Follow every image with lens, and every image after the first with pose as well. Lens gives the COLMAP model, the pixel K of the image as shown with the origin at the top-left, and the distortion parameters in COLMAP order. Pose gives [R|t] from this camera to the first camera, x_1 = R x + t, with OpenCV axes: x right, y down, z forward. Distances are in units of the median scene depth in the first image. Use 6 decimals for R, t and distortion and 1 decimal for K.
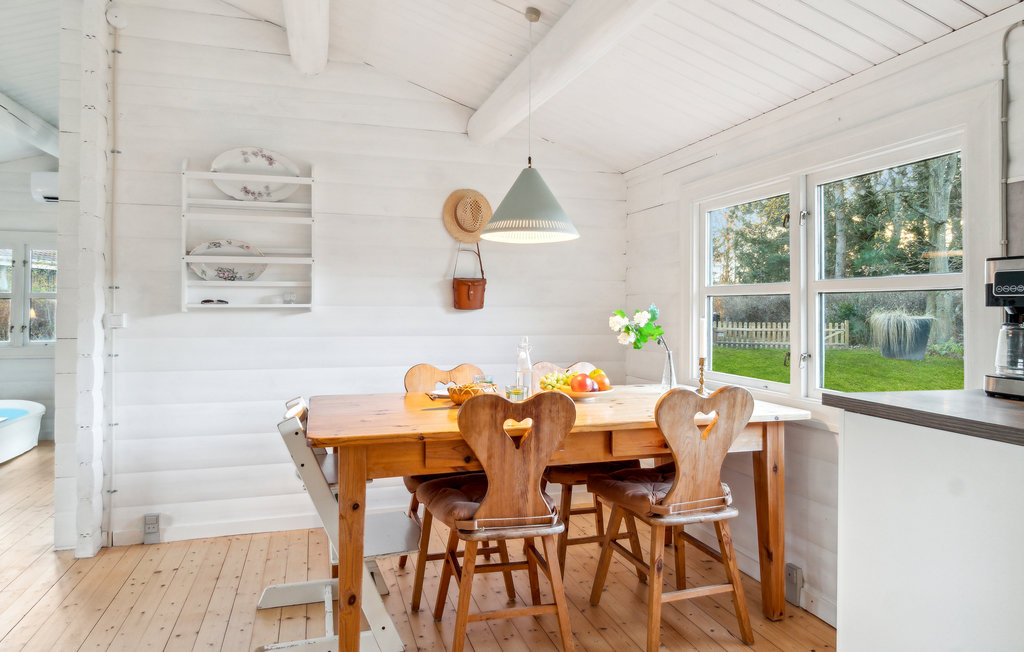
lens RADIAL K [[613.1, 0, 508.2], [0, 613.1, 306.2], [0, 0, 1]] dist [-0.006726, -0.002236]
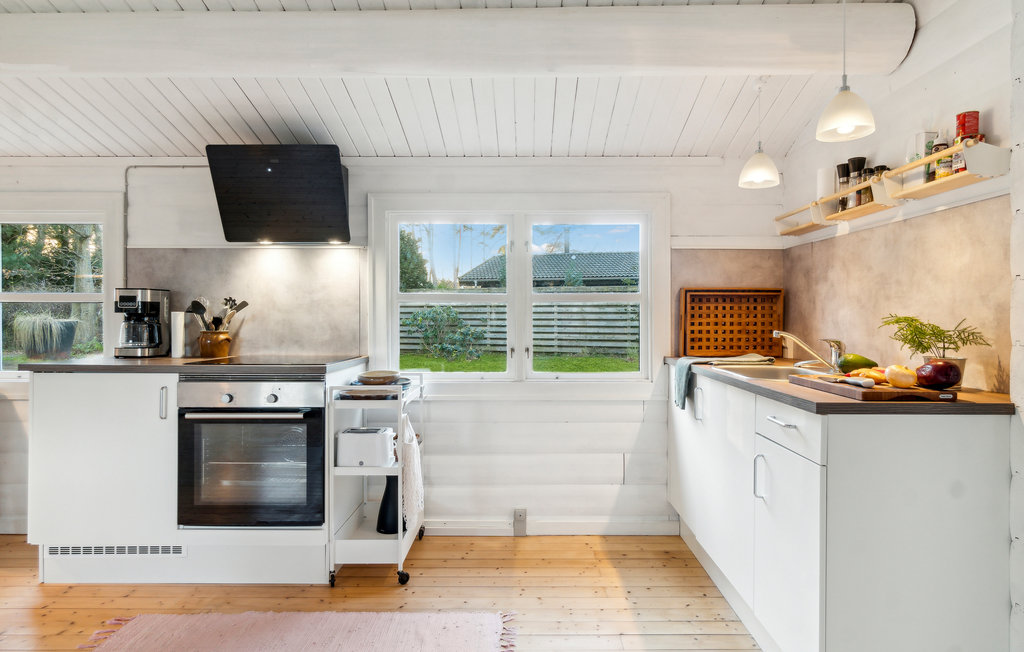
lens RADIAL K [[574.9, 0, 518.9], [0, 574.9, 314.1], [0, 0, 1]] dist [-0.001029, 0.000291]
pose [[0.300898, -0.002378, 0.953654, -0.326566], [-0.005356, 0.999977, 0.004184, -0.005539], [-0.953641, -0.006367, 0.300878, -0.442178]]
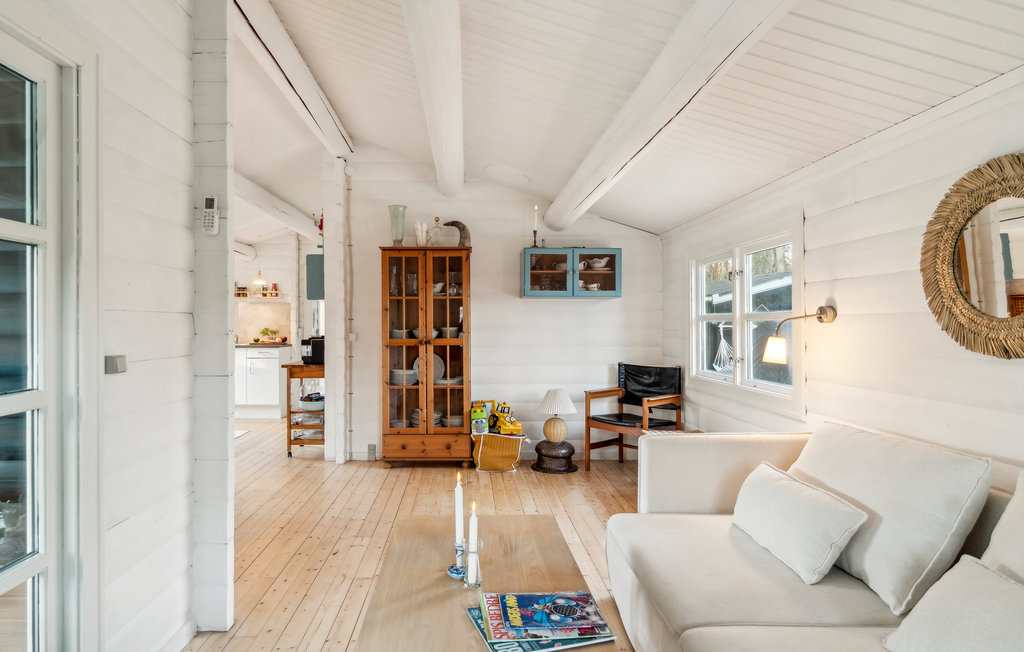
lens RADIAL K [[574.9, 0, 503.3], [0, 574.9, 320.4], [0, 0, 1]] dist [-0.001029, 0.000291]
pose [[-0.968266, -0.002994, 0.249903, -1.450496], [-0.004925, 0.999963, -0.007101, -0.026084], [-0.249872, -0.008106, -0.968245, 1.859663]]
